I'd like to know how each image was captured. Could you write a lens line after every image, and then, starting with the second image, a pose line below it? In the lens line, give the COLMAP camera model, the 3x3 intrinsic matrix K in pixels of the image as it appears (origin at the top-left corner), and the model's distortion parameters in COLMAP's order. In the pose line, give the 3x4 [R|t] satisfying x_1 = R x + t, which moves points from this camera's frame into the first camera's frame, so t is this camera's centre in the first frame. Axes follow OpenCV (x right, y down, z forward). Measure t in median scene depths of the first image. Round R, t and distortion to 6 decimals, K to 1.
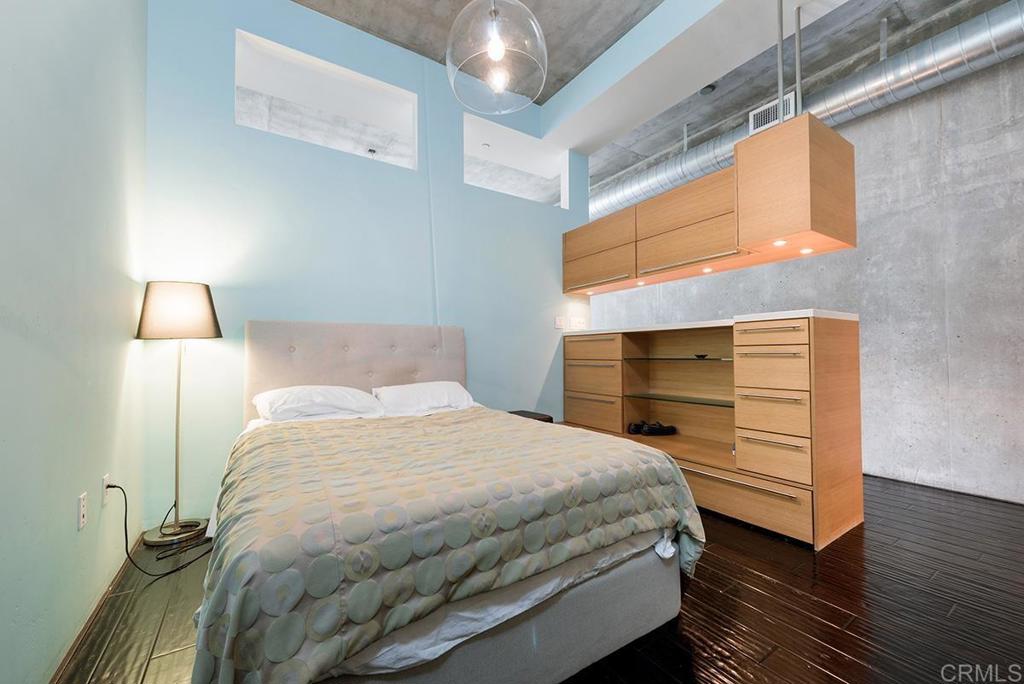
lens RADIAL K [[389.5, 0, 514.6], [0, 389.5, 347.9], [0, 0, 1]] dist [0.008204, -0.000243]
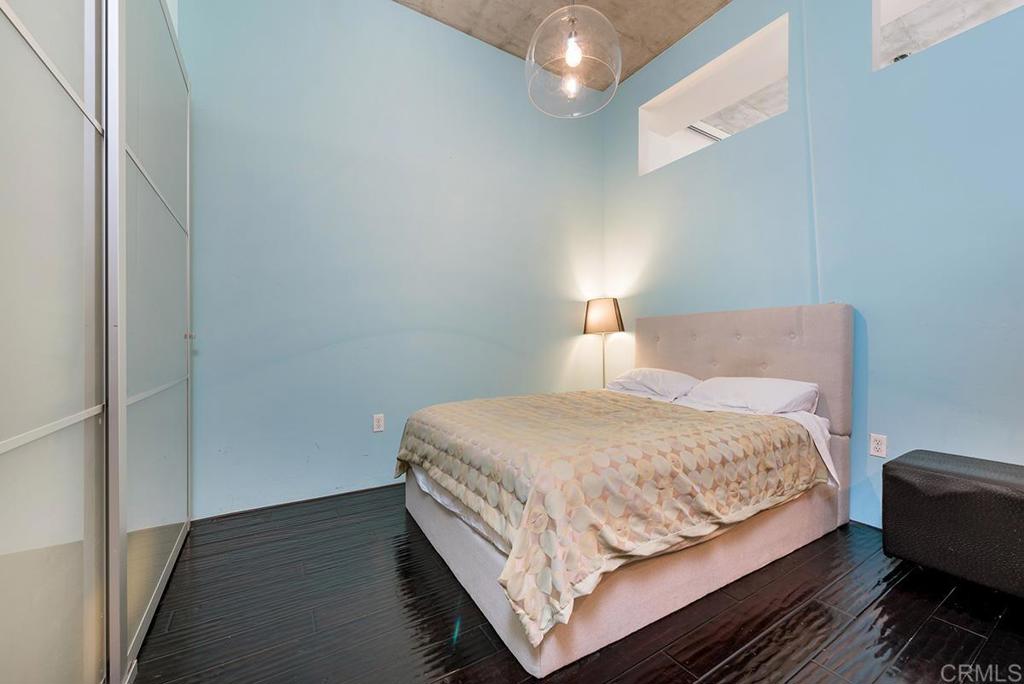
lens RADIAL K [[389.5, 0, 513.2], [0, 389.5, 341.5], [0, 0, 1]] dist [0.008204, -0.000243]
pose [[-0.018570, 0.002985, -0.999823, 0.835084], [0.014330, 0.999894, 0.002719, 0.003570], [0.999725, -0.014276, -0.018610, 0.690992]]
